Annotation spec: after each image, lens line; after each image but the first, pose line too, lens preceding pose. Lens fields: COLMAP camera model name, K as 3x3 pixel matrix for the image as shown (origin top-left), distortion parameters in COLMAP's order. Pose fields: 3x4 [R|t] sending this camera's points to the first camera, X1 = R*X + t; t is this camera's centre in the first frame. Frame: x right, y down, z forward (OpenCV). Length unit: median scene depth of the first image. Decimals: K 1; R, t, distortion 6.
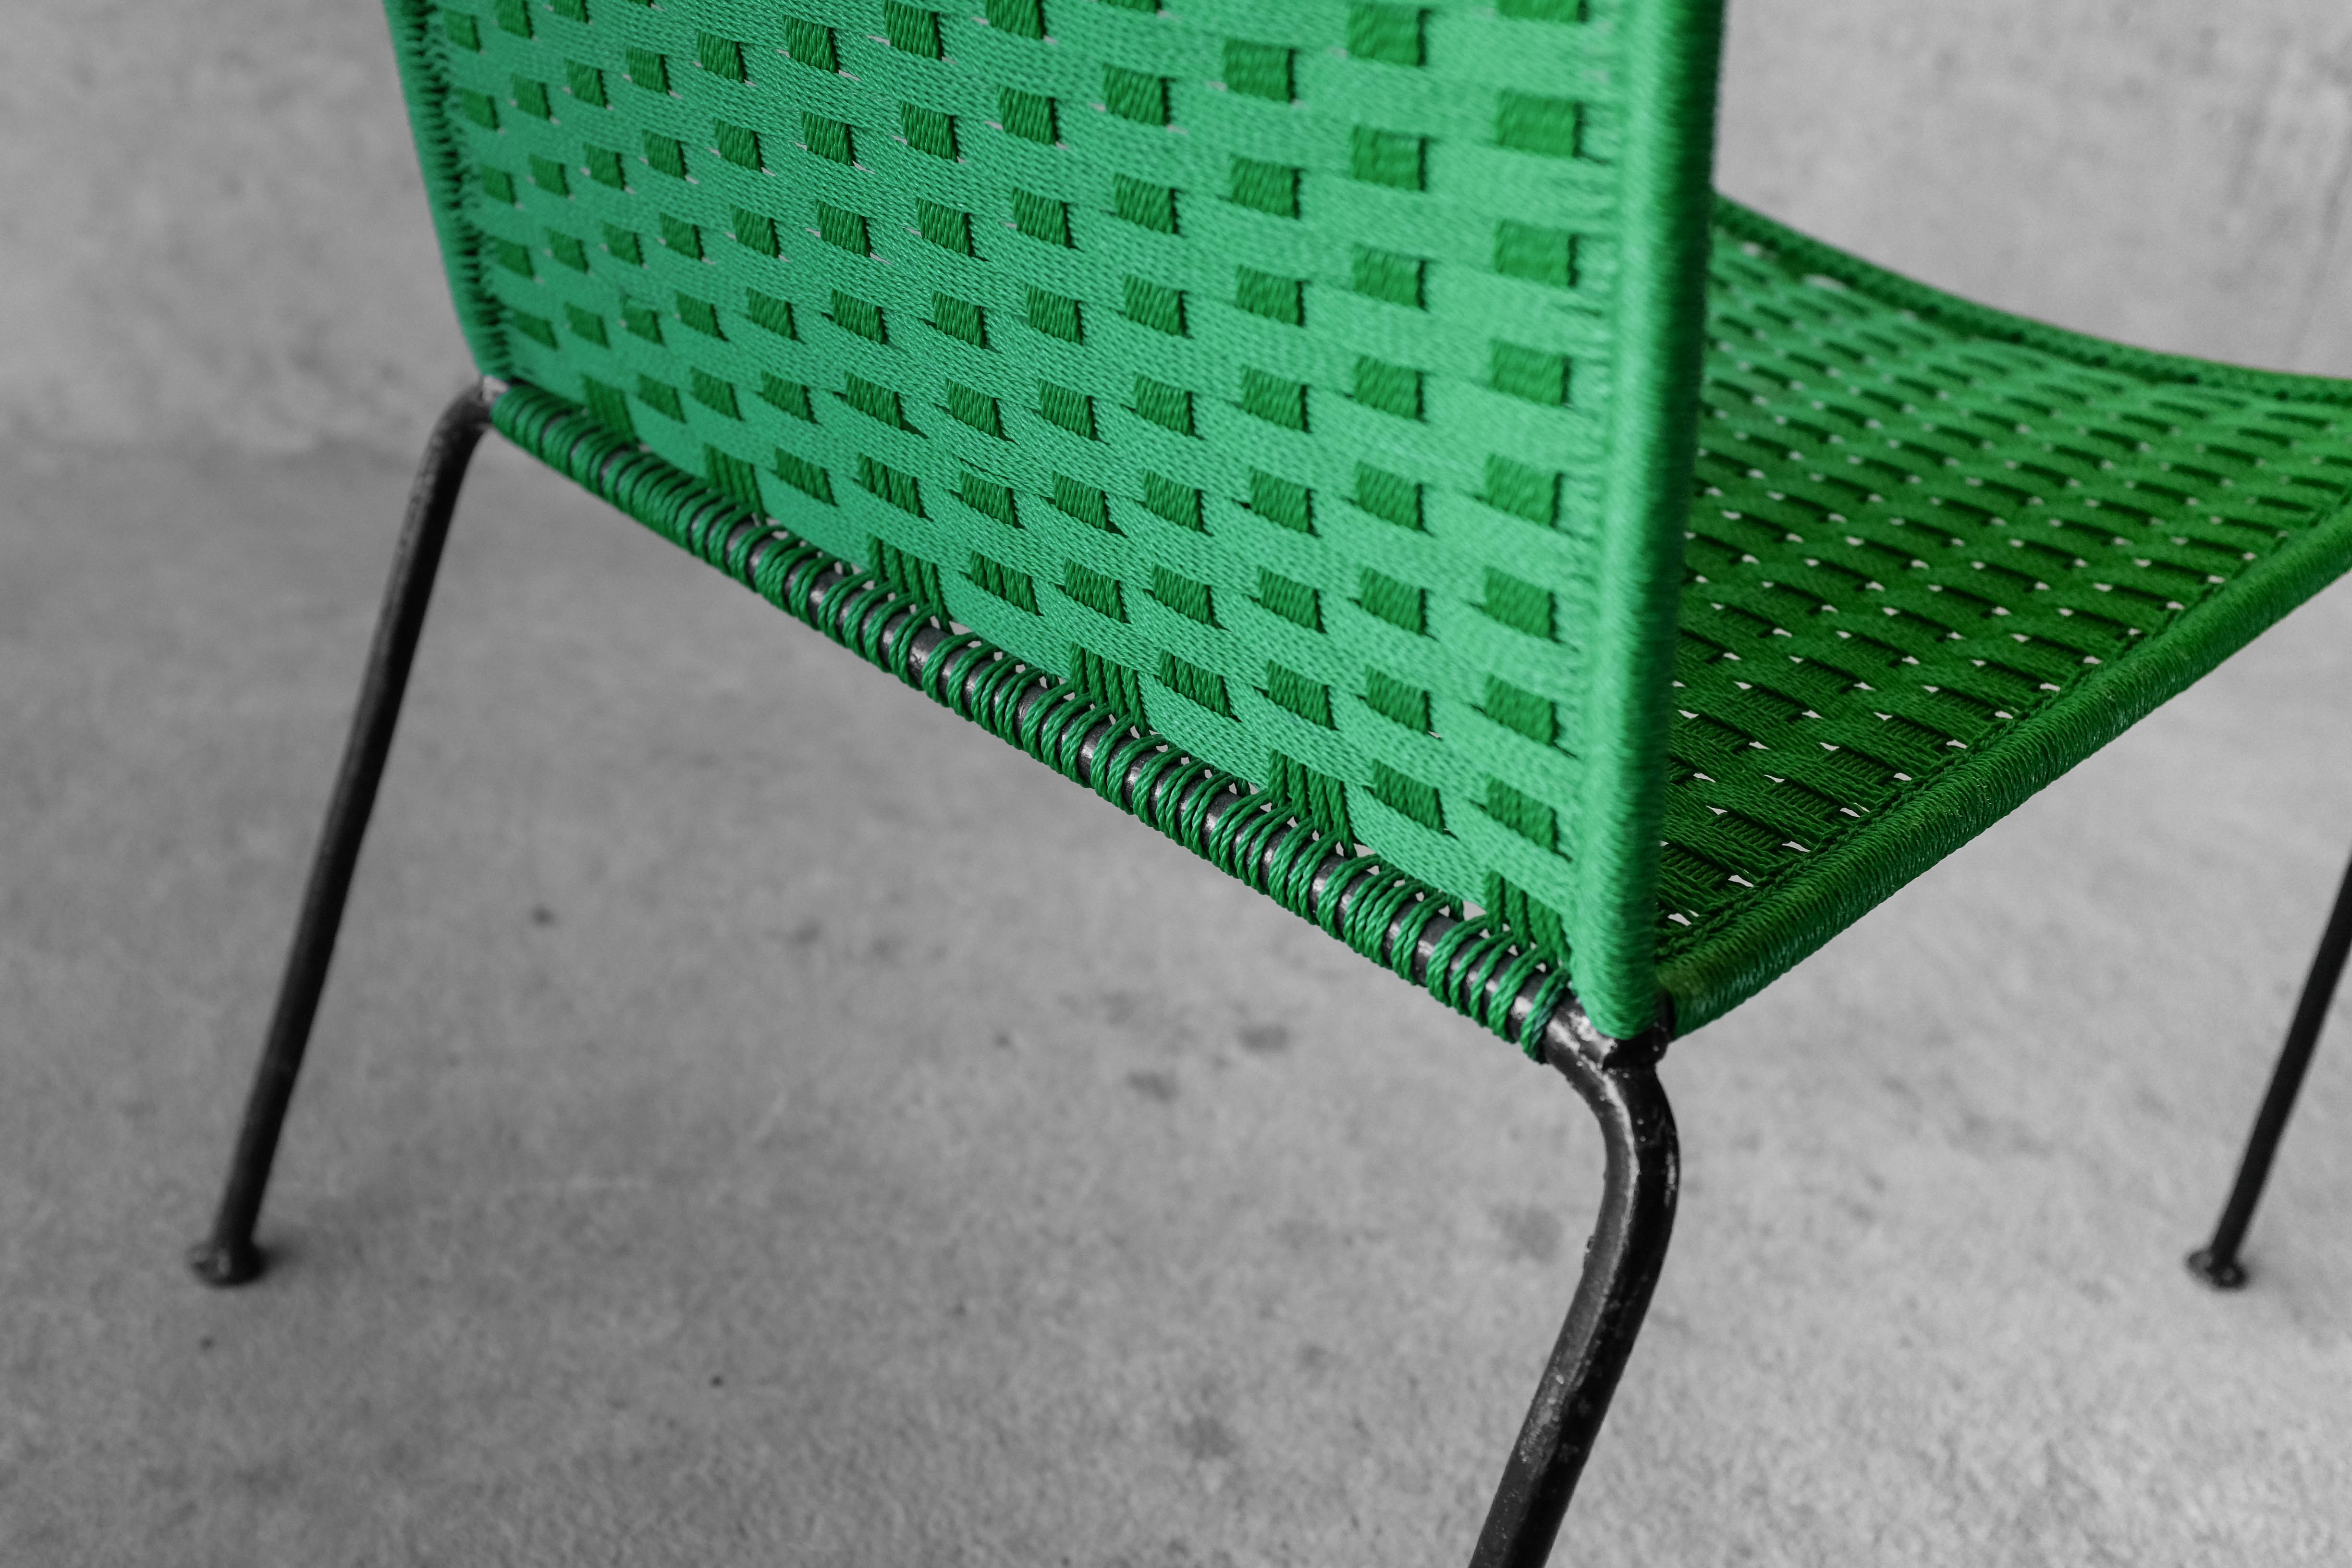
lens RADIAL K [[2419.2, 0, 1179.0], [0, 2419.2, 785.5], [0, 0, 1]] dist [-0.118240, 0.213318]
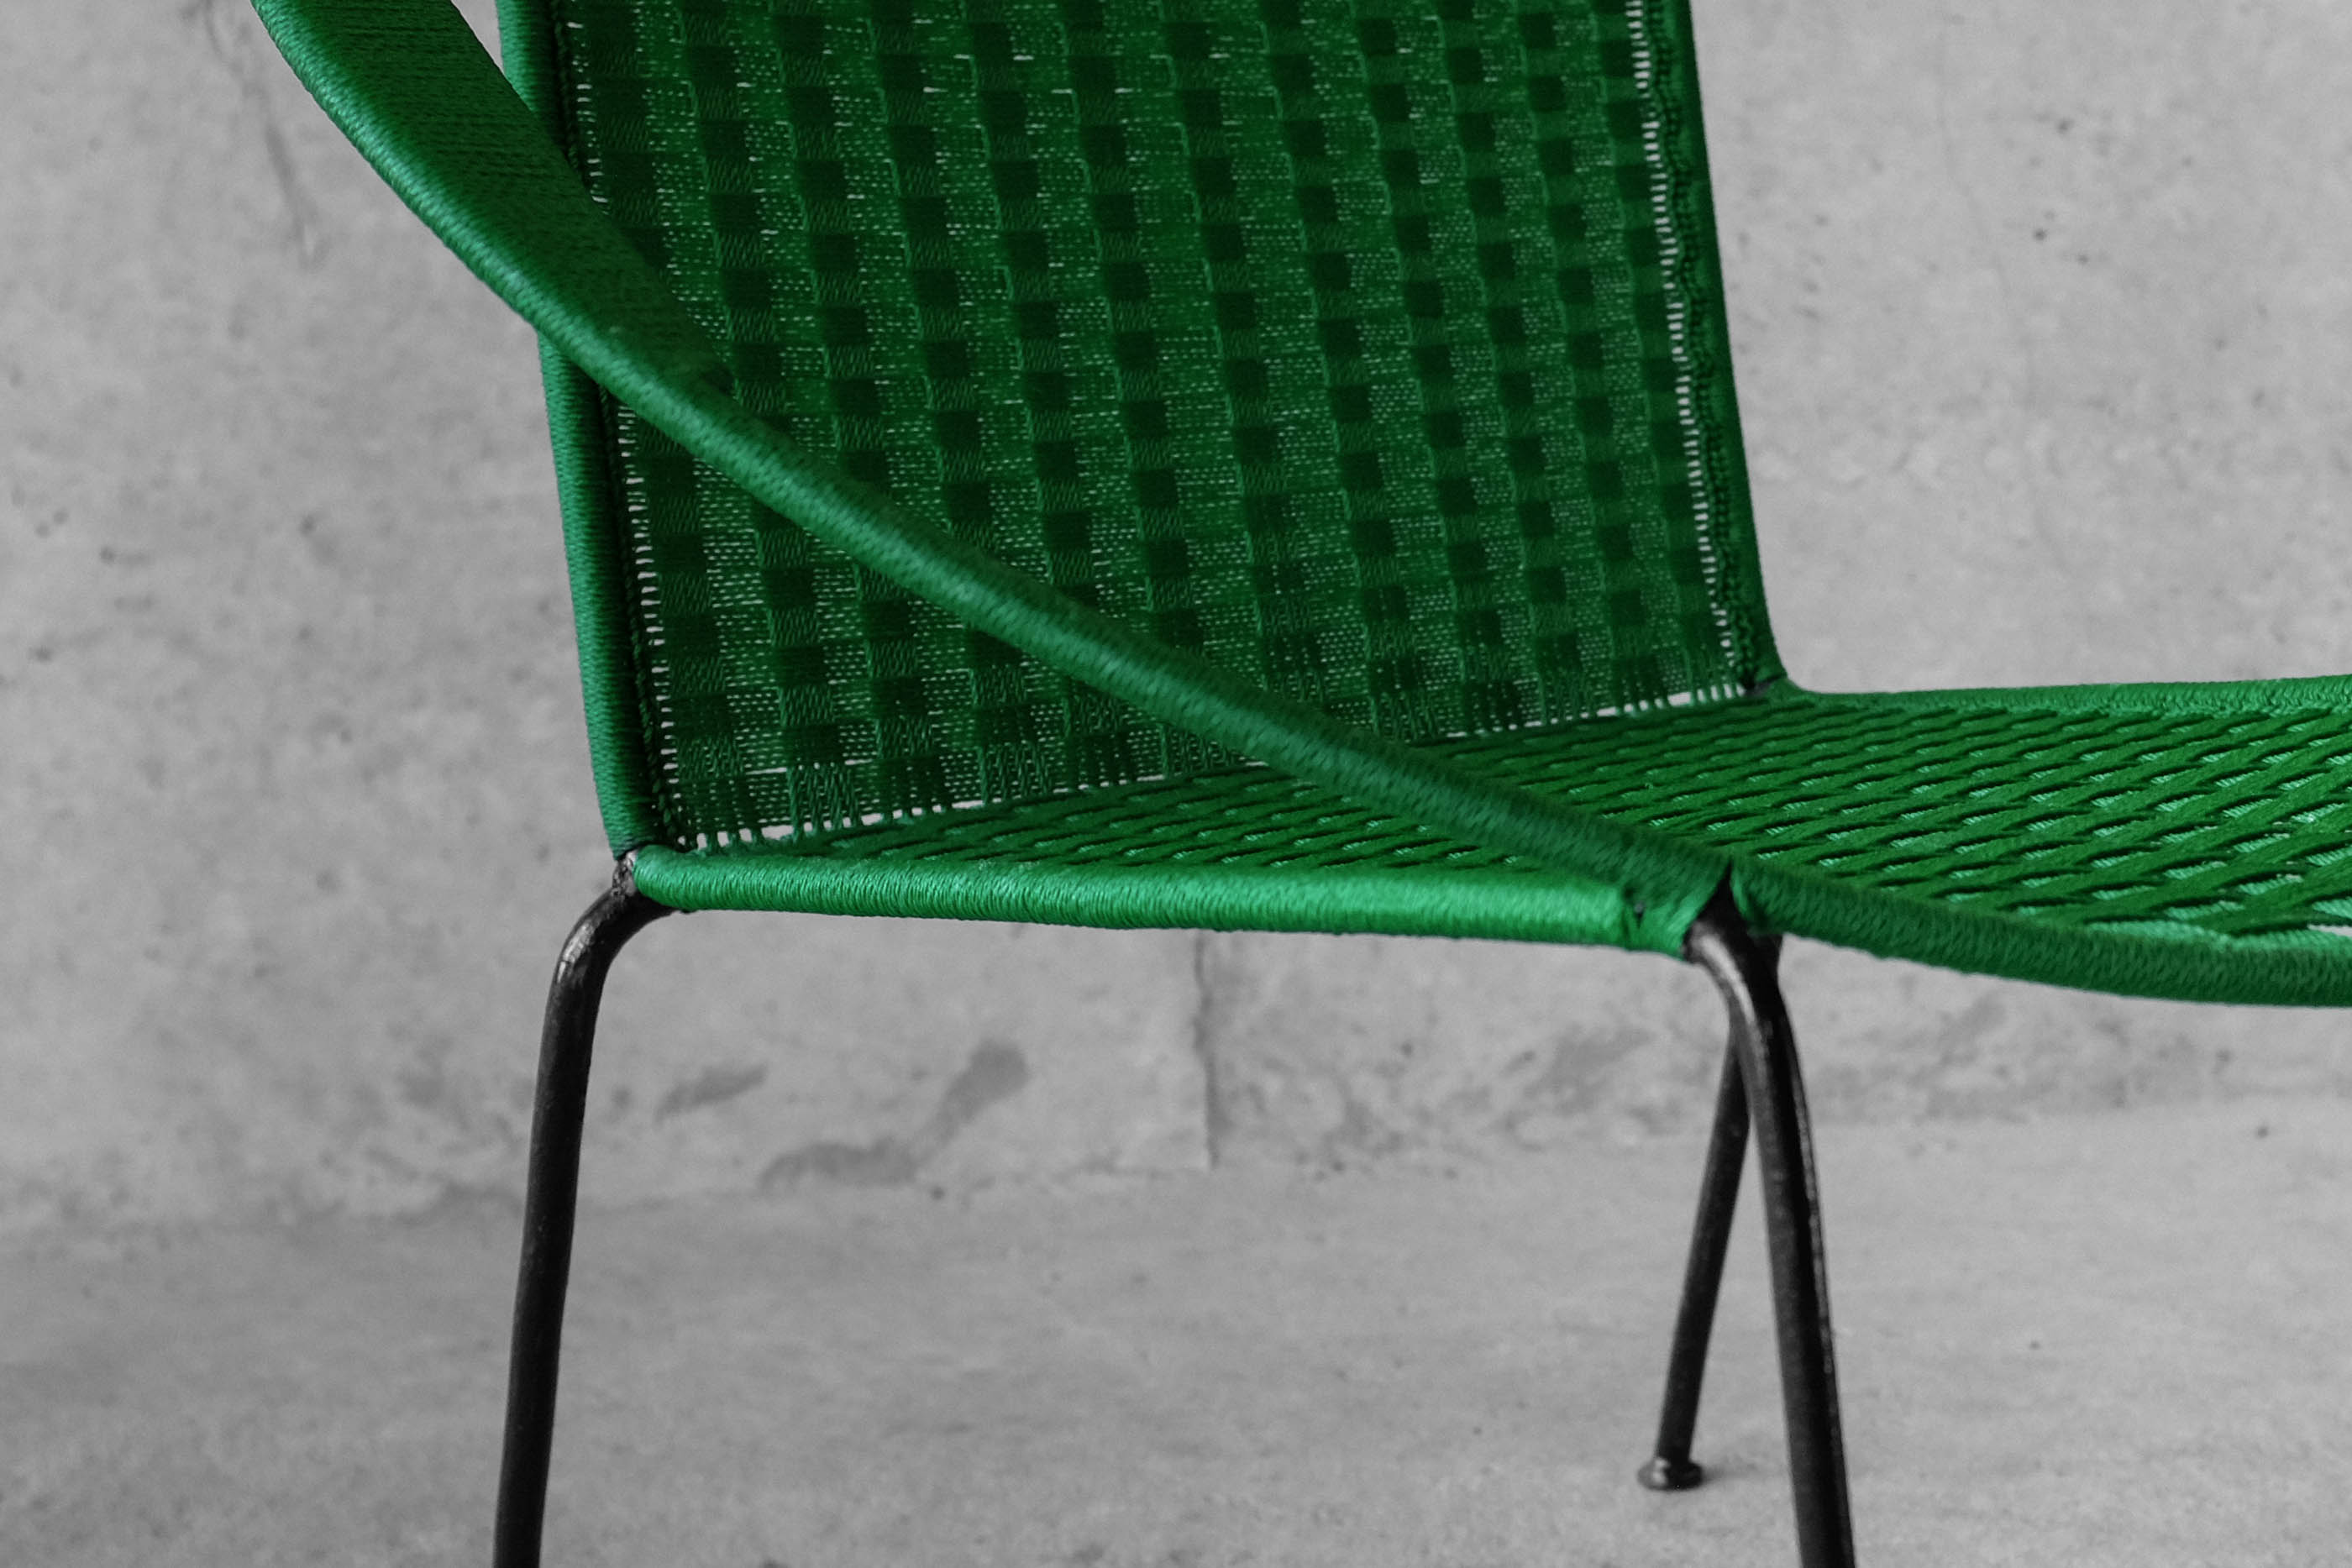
lens RADIAL K [[4188.7, 0, 1714.3], [0, 4188.7, 863.1], [0, 0, 1]] dist [-0.099068, 0.115580]
pose [[0.991437, -0.130515, 0.004320, 0.100885], [0.126034, 0.947699, -0.293226, 0.334043], [0.034176, 0.291260, 0.956033, -0.519393]]
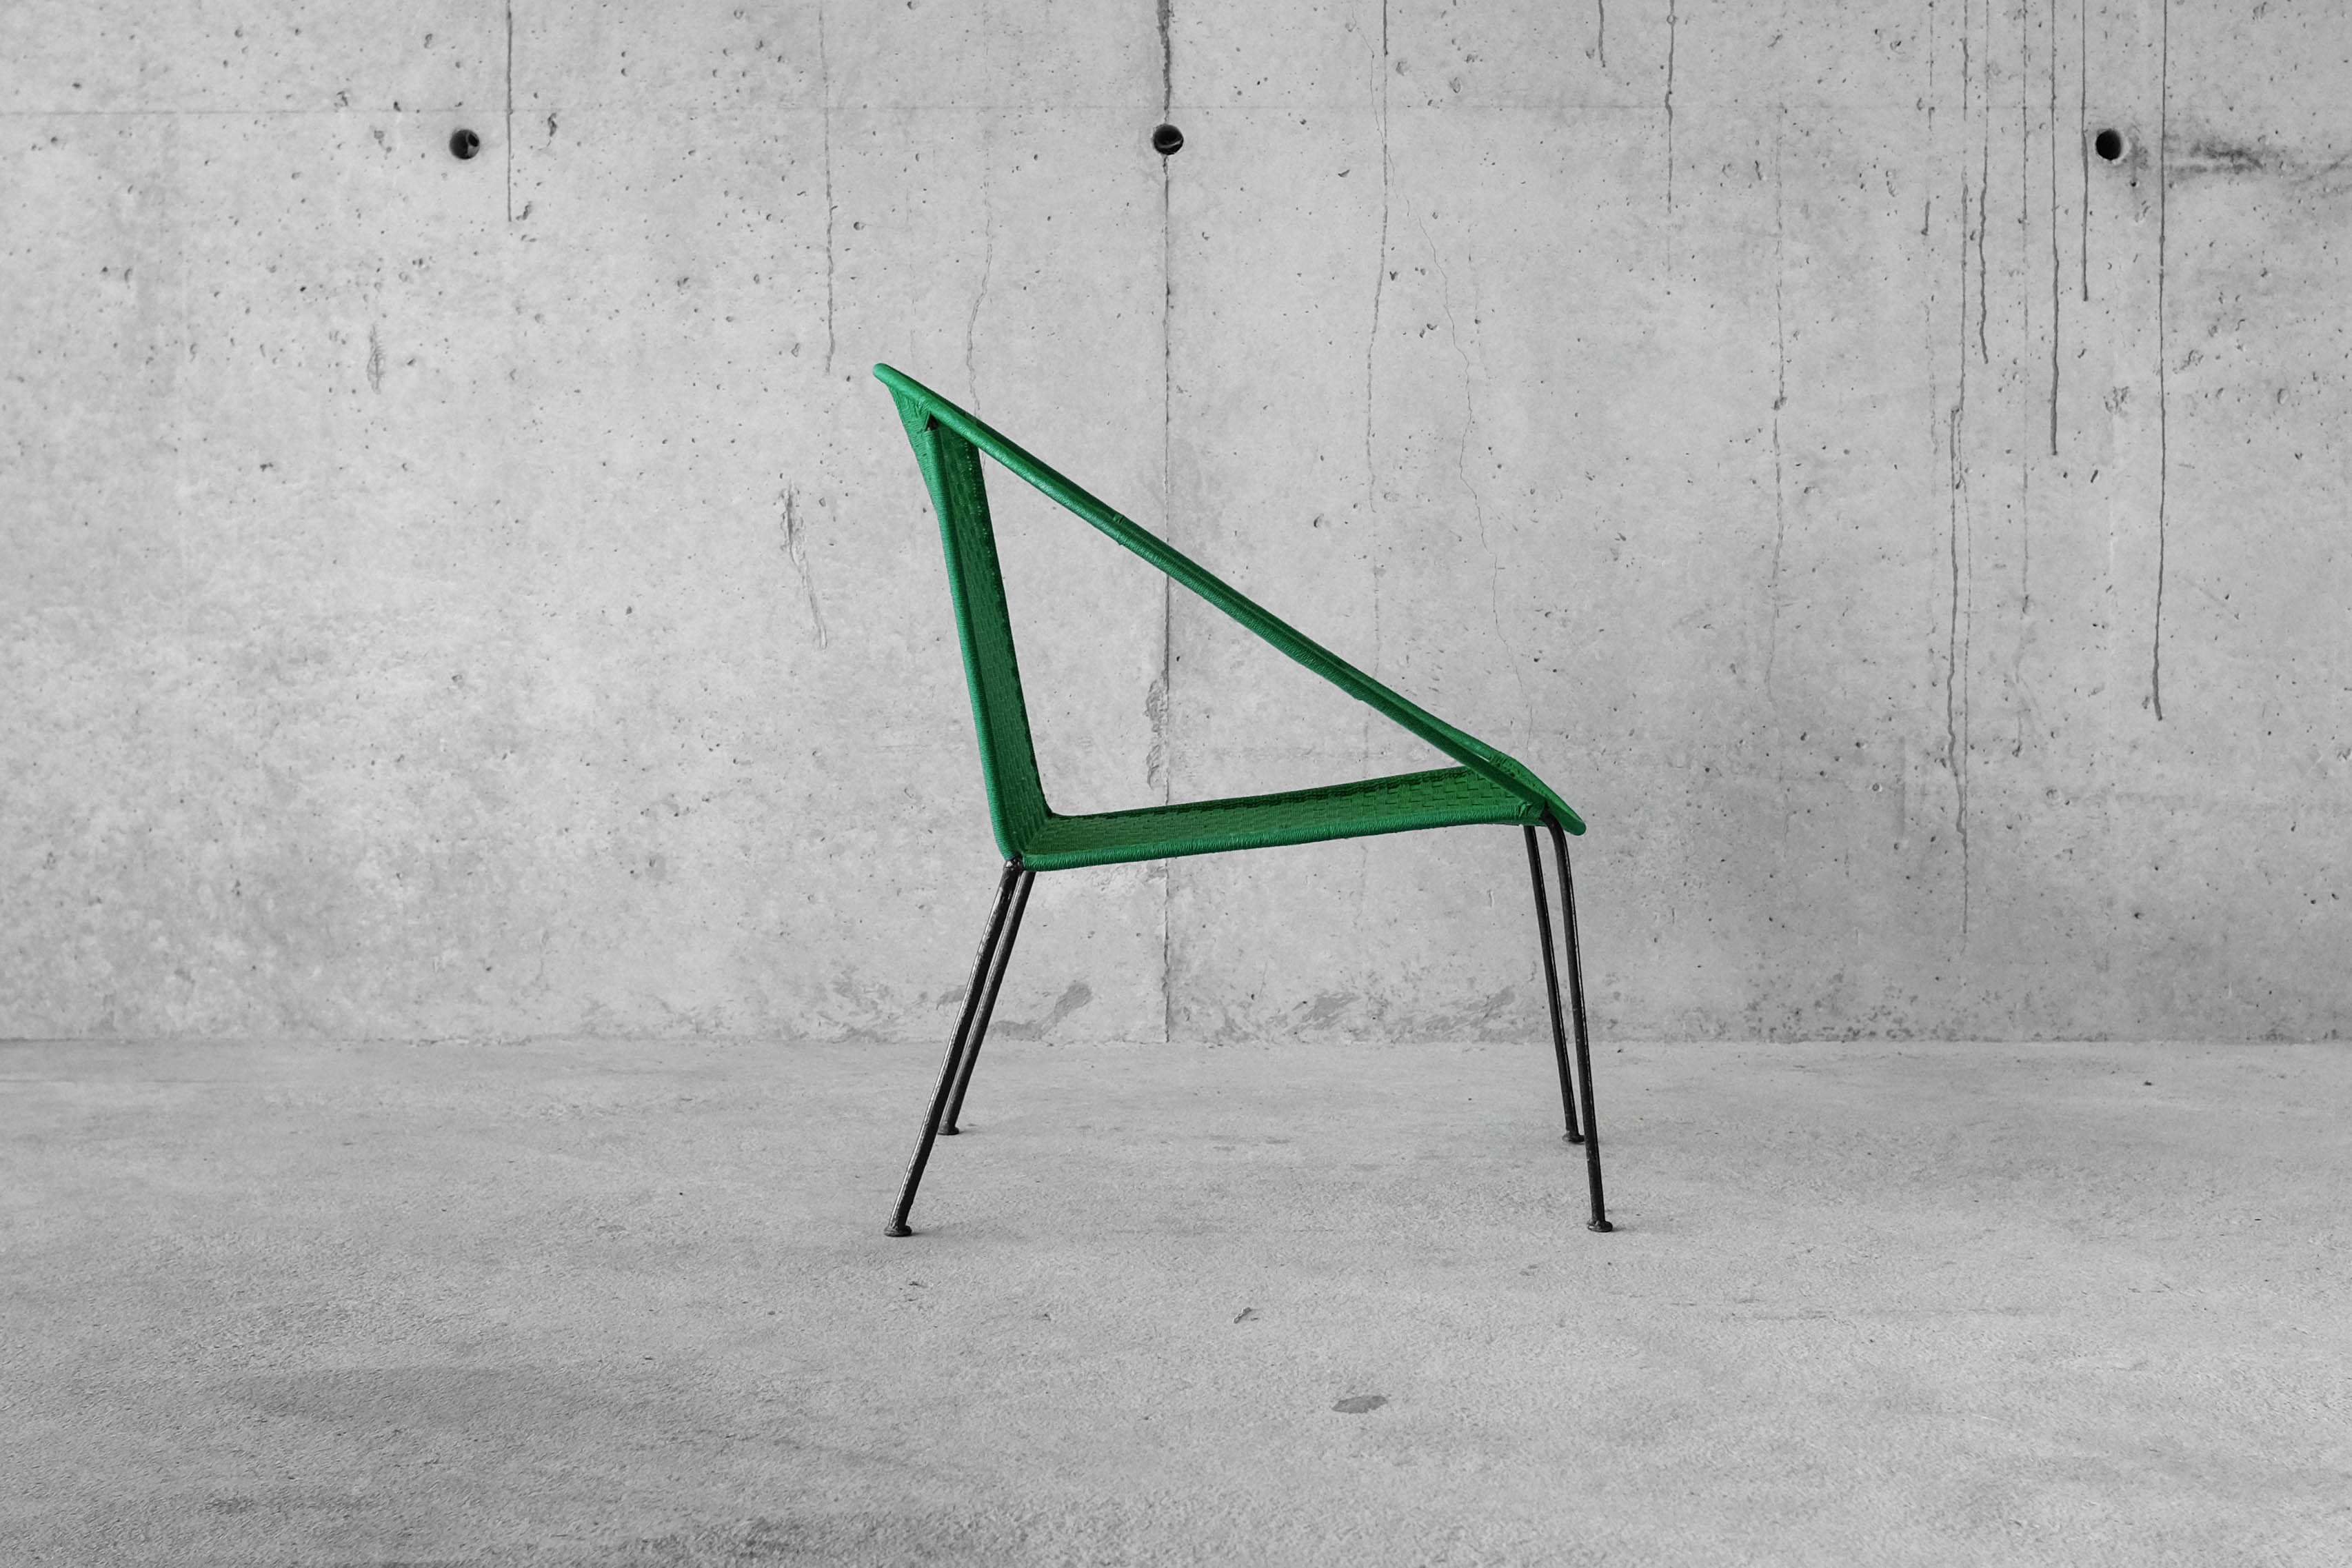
lens RADIAL K [[3427.2, 0, 1189.4], [0, 3427.2, 695.0], [0, 0, 1]] dist [-0.100130, 0.091122]
pose [[0.983603, -0.096171, -0.152569, 0.557417], [0.021804, 0.903168, -0.428734, 1.266906], [0.179027, 0.418377, 0.890455, -2.384561]]
